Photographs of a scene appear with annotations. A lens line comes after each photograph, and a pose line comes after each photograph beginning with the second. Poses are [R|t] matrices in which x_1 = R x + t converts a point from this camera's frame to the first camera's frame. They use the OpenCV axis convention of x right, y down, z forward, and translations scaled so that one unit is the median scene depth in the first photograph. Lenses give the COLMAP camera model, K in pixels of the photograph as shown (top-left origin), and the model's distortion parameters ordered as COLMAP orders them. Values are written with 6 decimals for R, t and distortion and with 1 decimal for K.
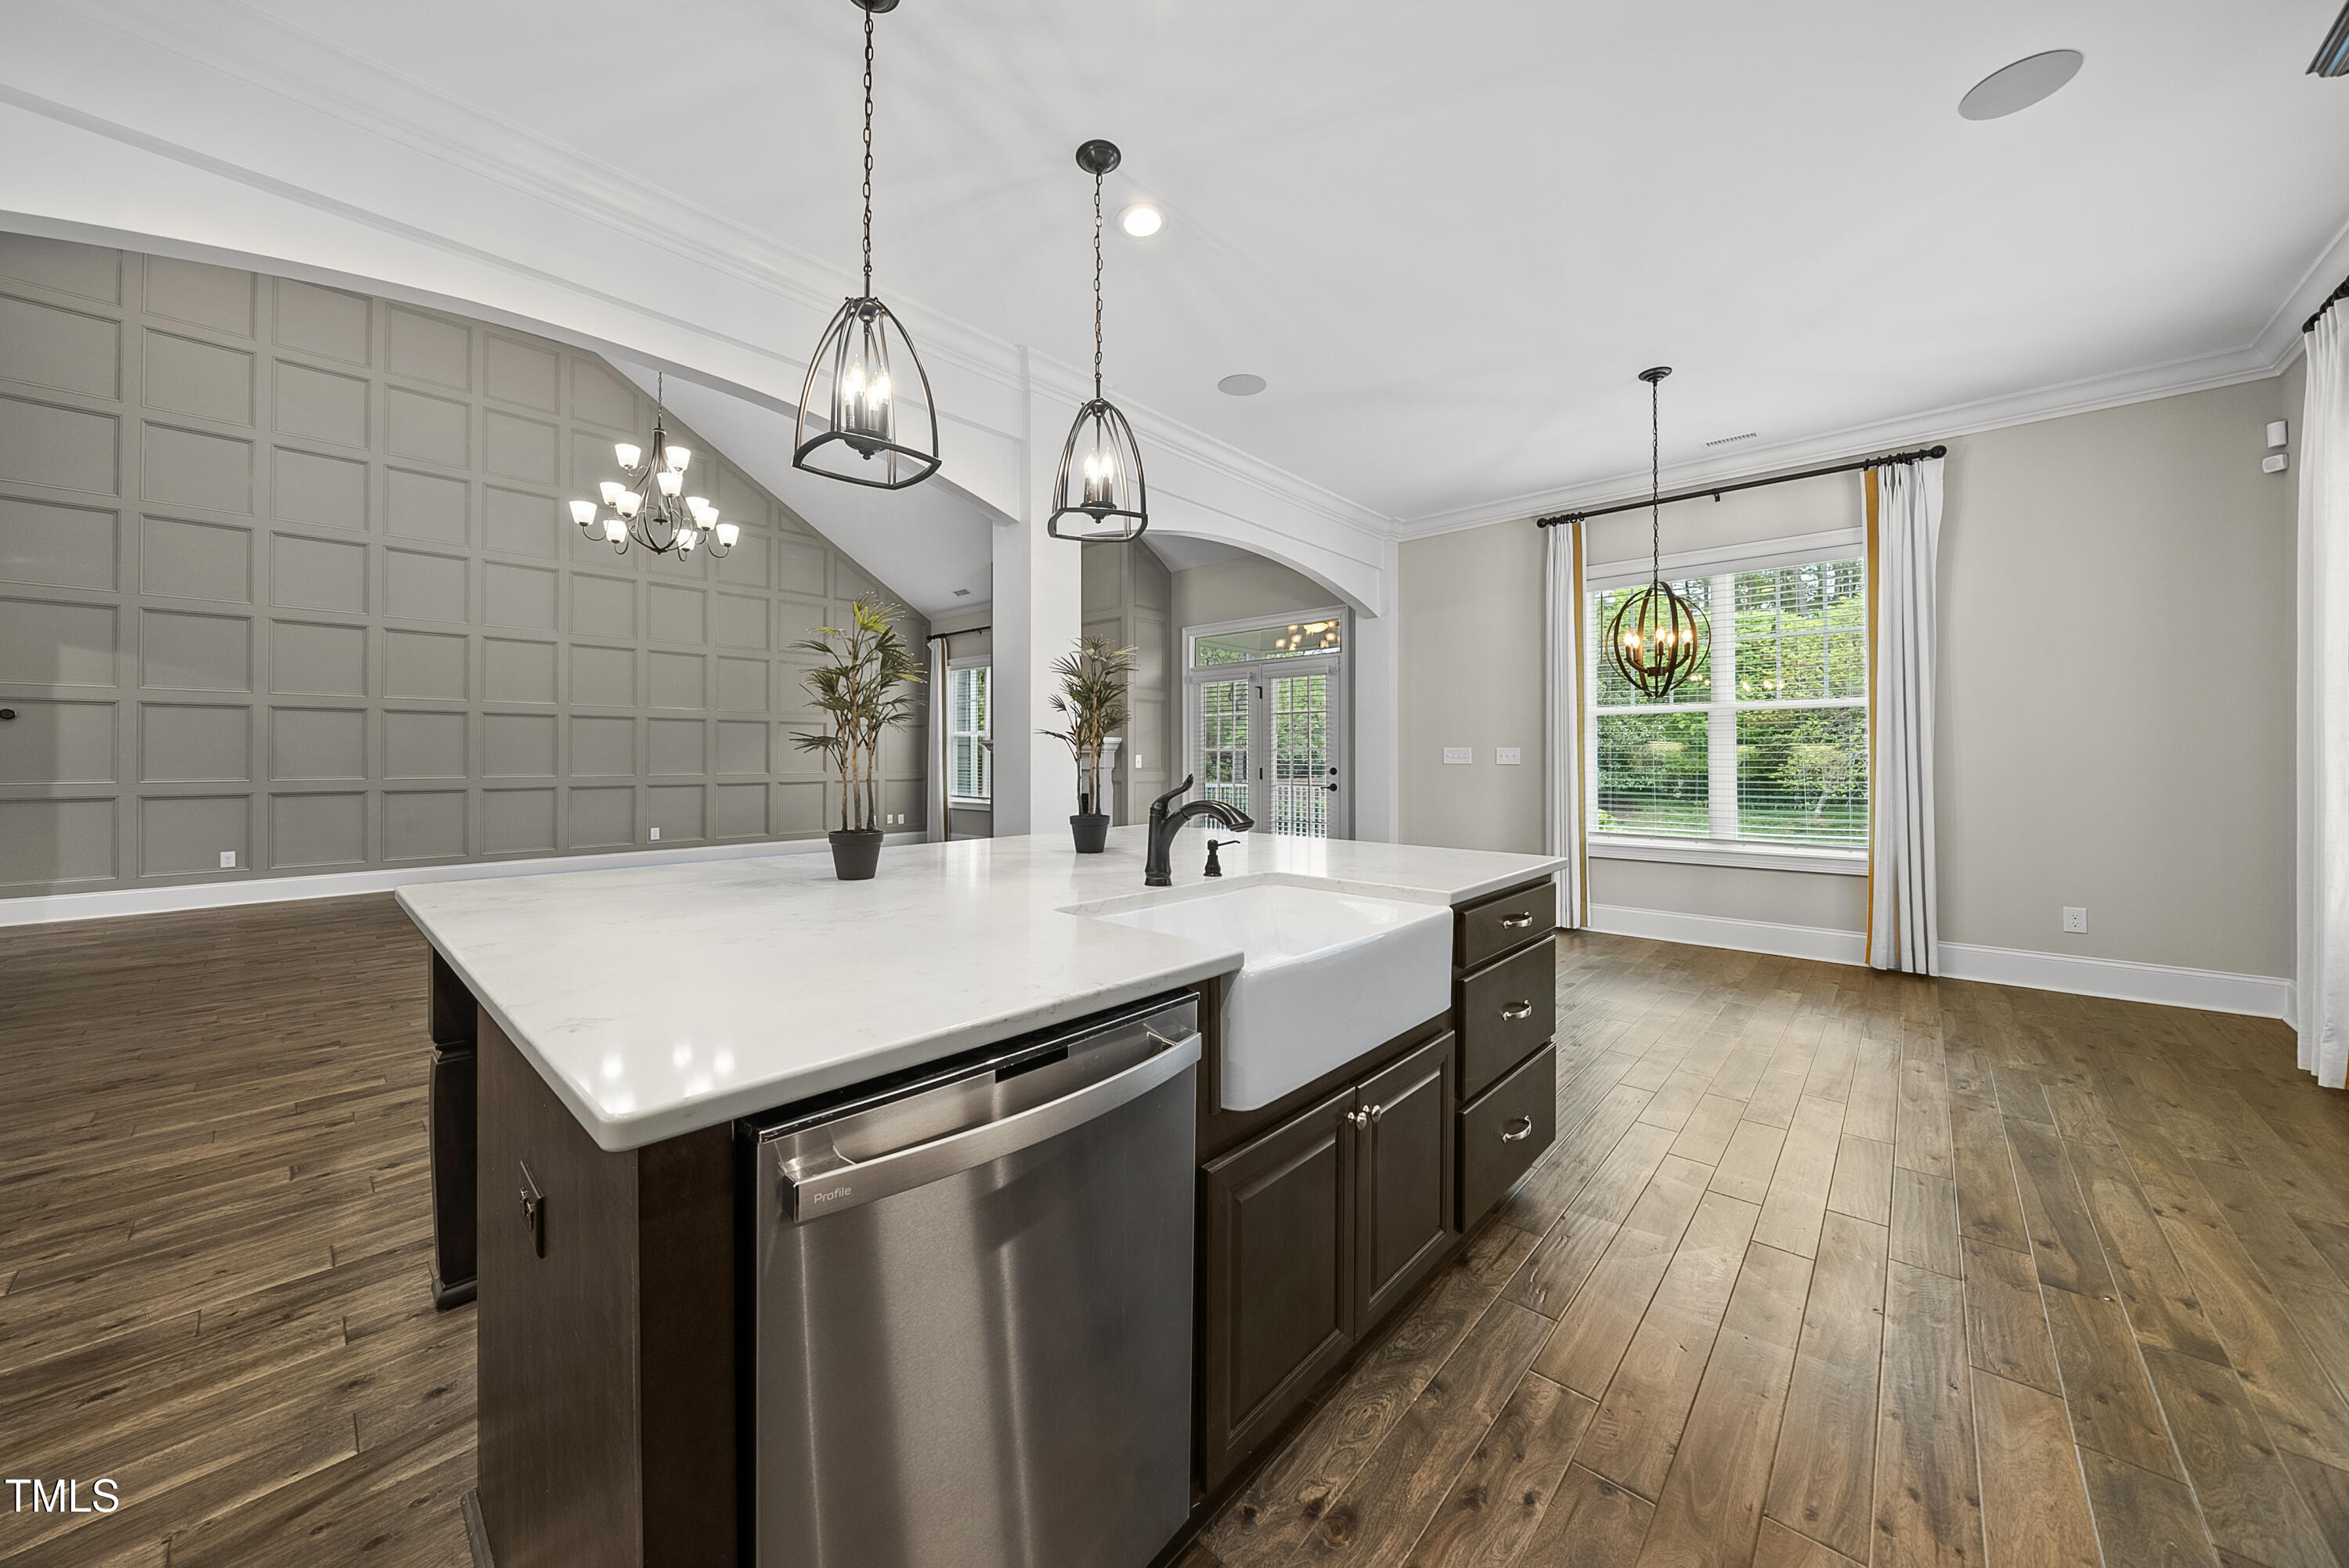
lens RADIAL K [[819.5, 0, 1141.1], [0, 819.5, 759.5], [0, 0, 1]] dist [-0.002689, 0.000153]
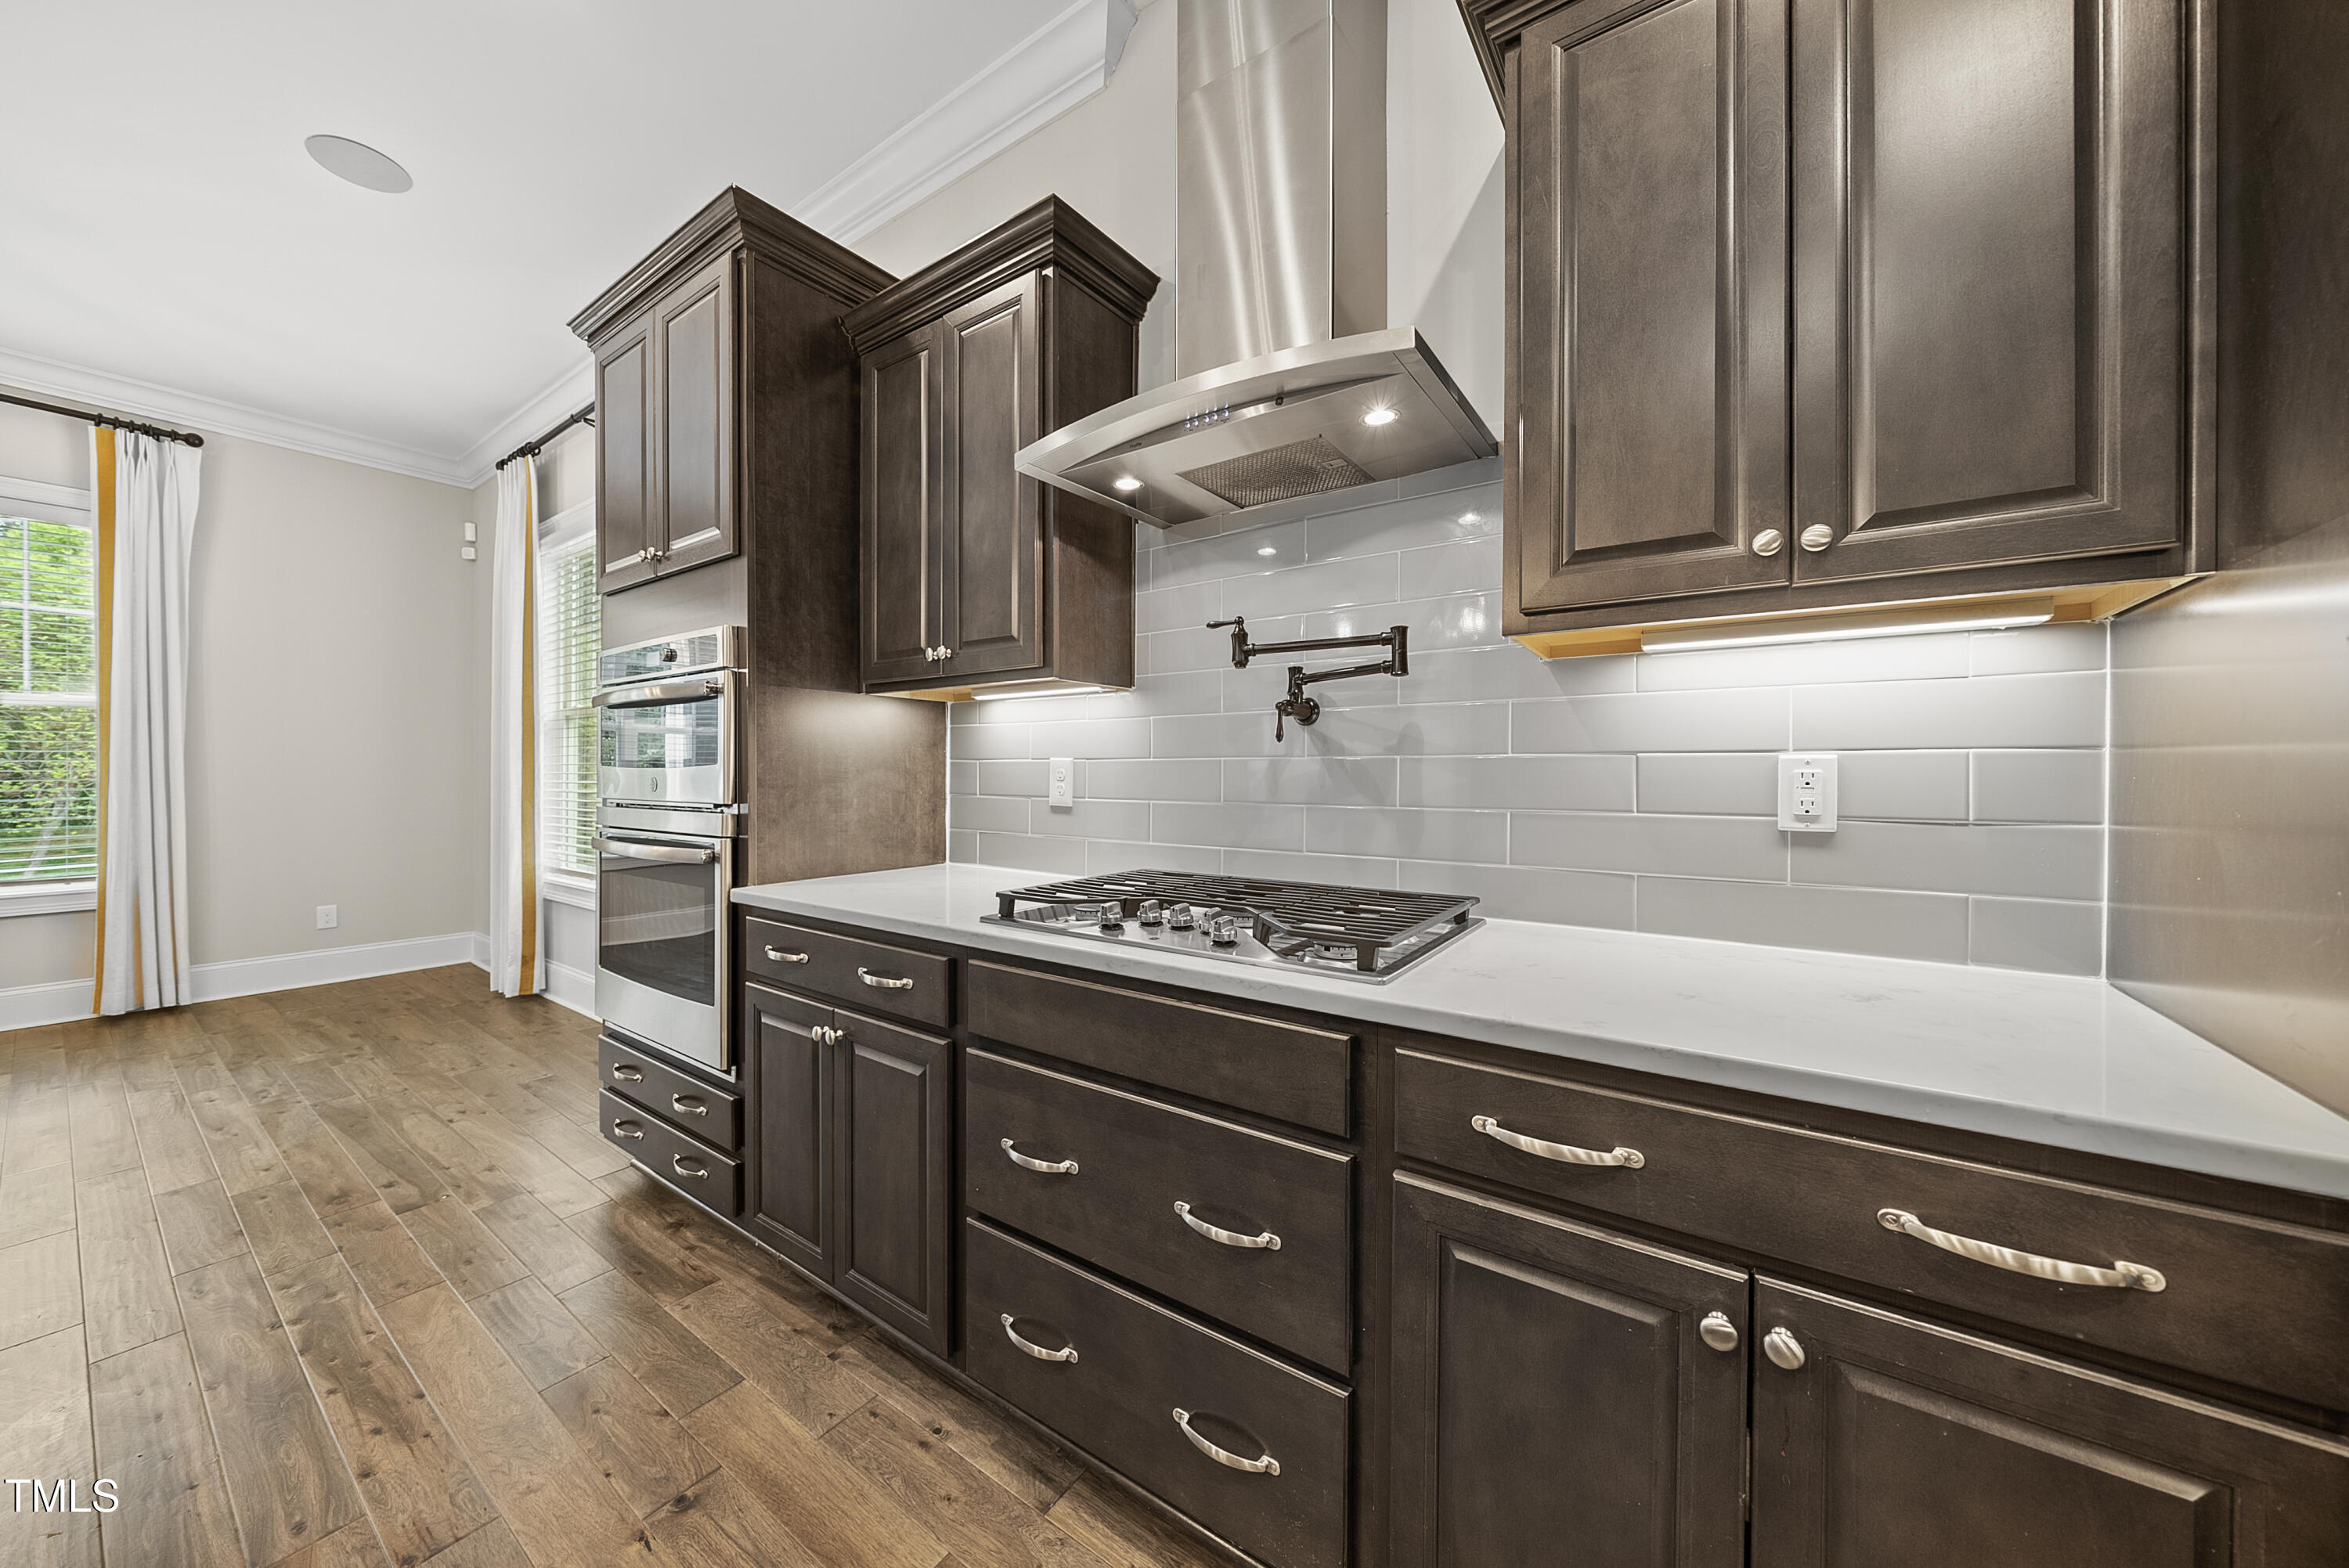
lens RADIAL K [[803.1, 0, 1175.4], [0, 803.1, 792.0], [0, 0, 1]] dist [-0.014743, 0.000048]
pose [[-0.149805, -0.021513, 0.988481, -0.115387], [-0.003506, 0.999769, 0.021228, 0.001787], [-0.988709, -0.000286, -0.149846, 0.039101]]
